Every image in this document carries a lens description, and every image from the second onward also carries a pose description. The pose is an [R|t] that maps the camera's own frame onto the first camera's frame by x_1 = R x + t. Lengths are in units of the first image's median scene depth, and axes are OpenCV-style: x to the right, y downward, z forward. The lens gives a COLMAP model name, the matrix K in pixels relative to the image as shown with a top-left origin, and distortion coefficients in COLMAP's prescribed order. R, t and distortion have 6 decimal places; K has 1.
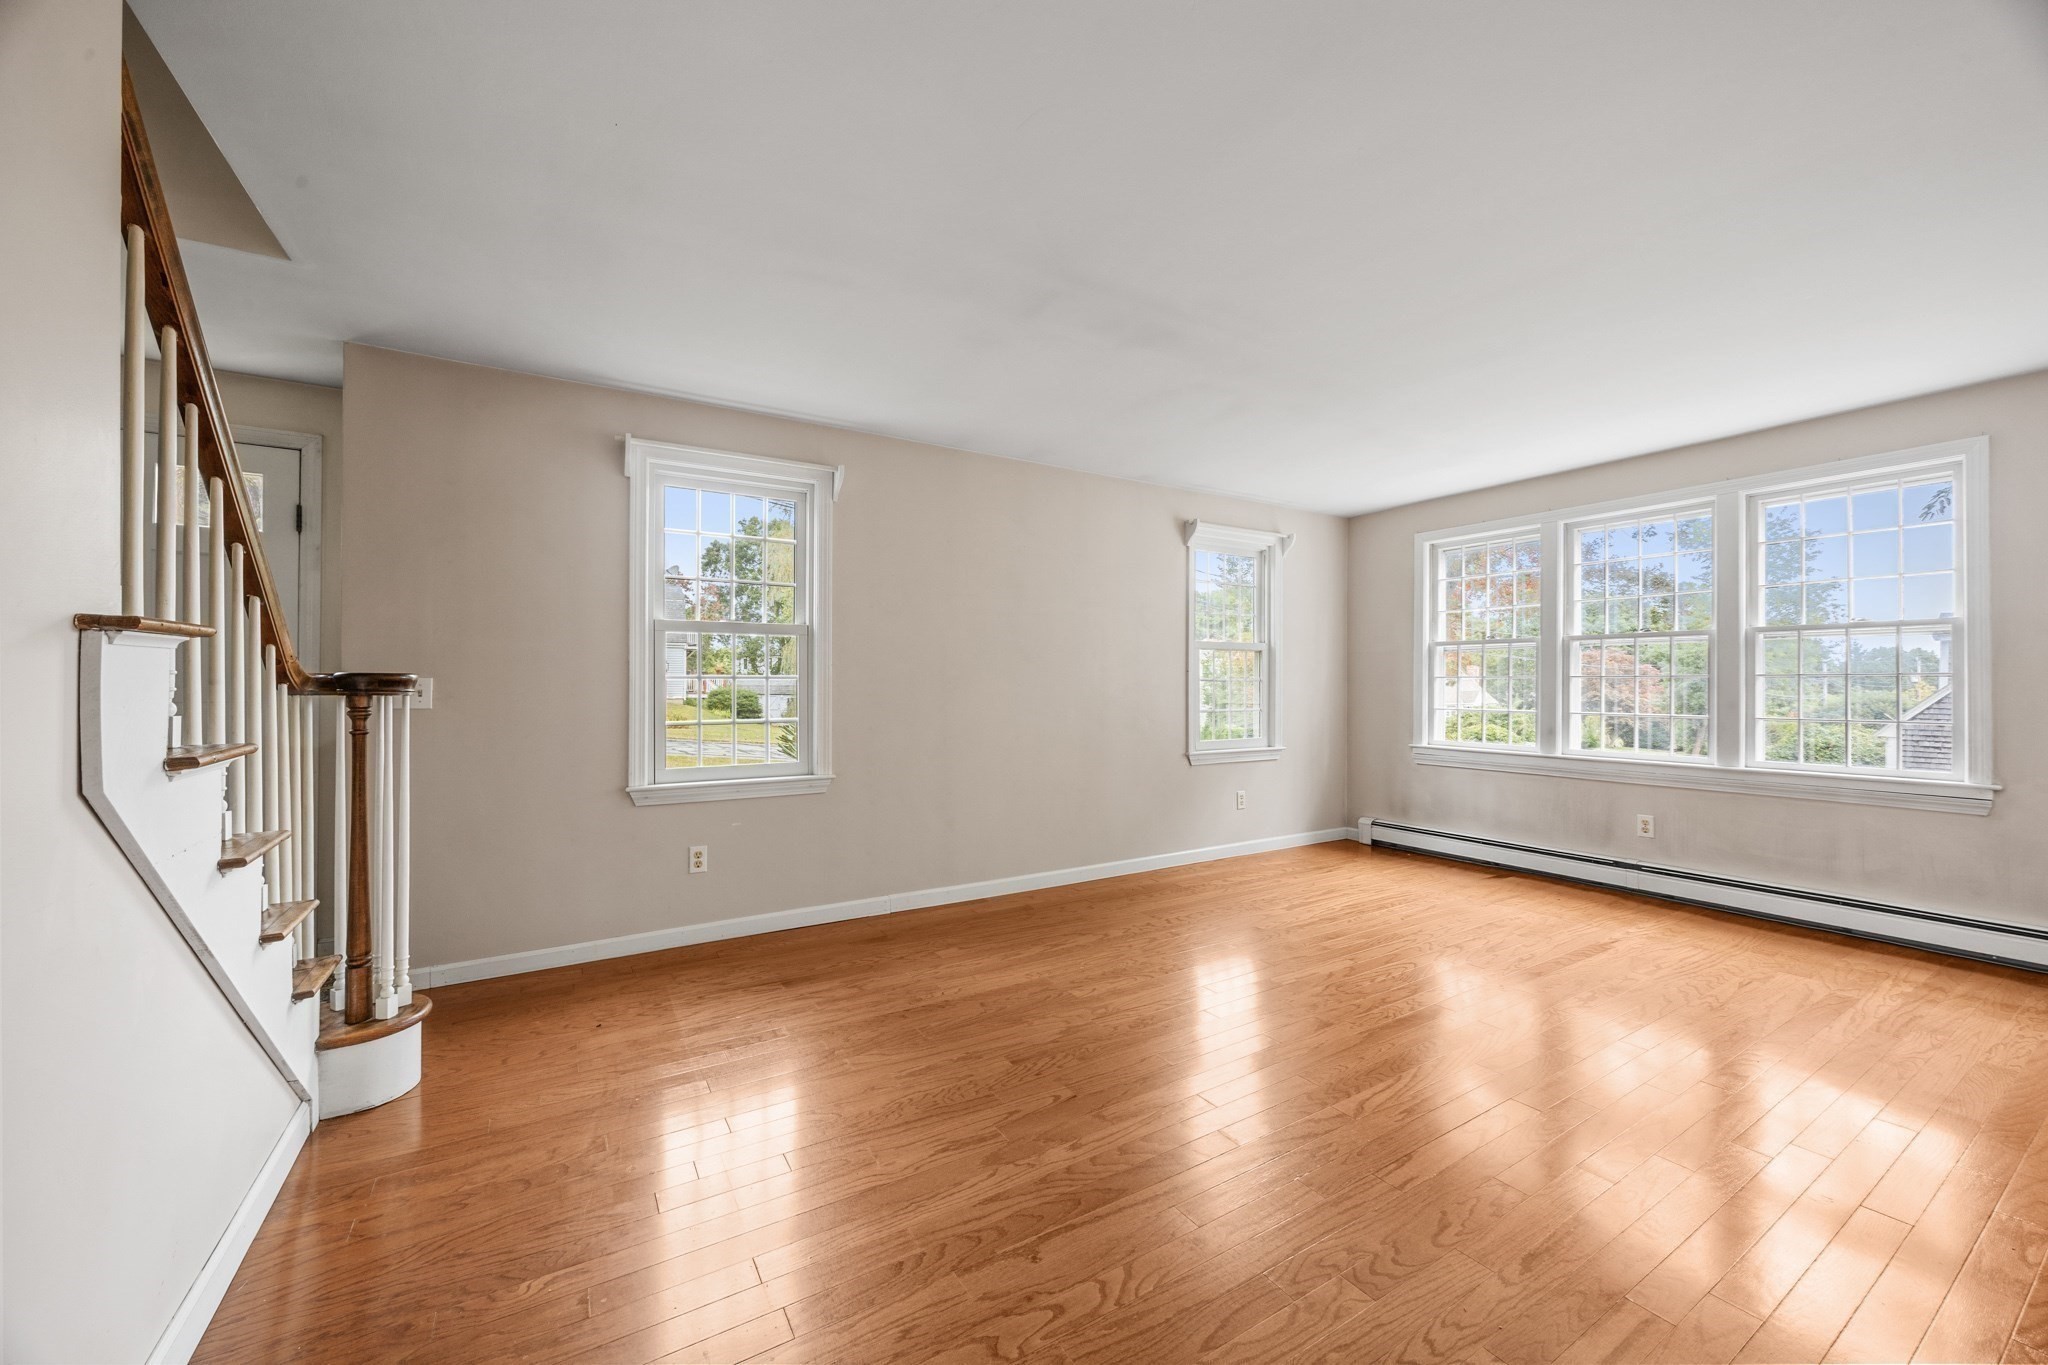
lens RADIAL K [[787.5, 0, 1020.9], [0, 787.5, 678.4], [0, 0, 1]] dist [-0.000007, 0.000023]
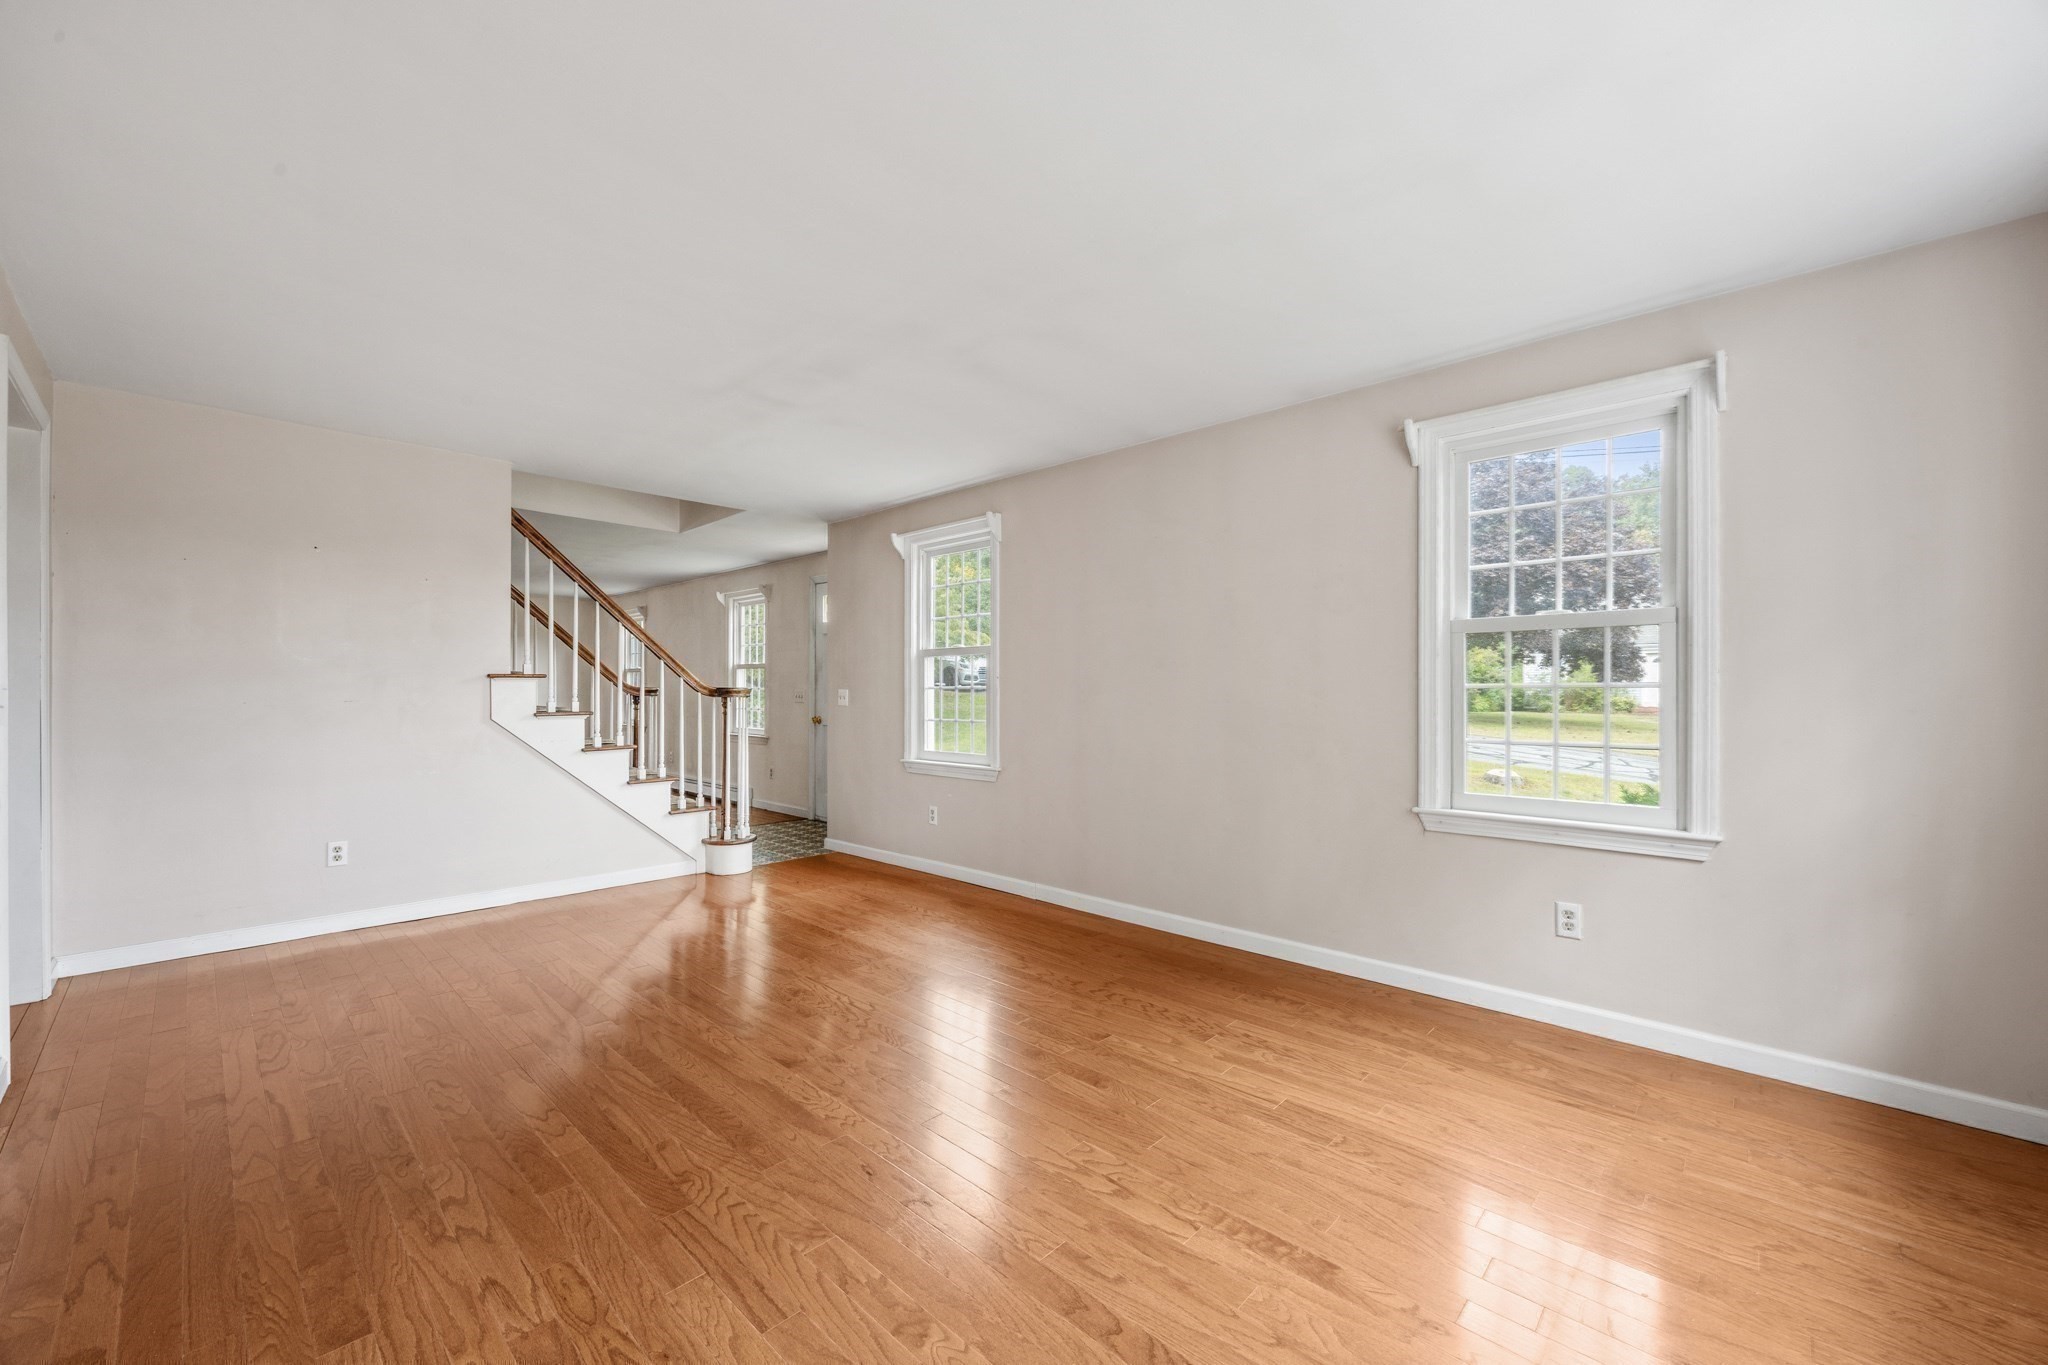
lens RADIAL K [[787.5, 0, 1017.1], [0, 787.5, 694.1], [0, 0, 1]] dist [-0.000007, 0.000023]
pose [[0.252779, -0.006622, -0.967501, 0.932710], [-0.001587, 0.999972, -0.007259, 0.017371], [0.967523, 0.003371, 0.252762, 0.721788]]
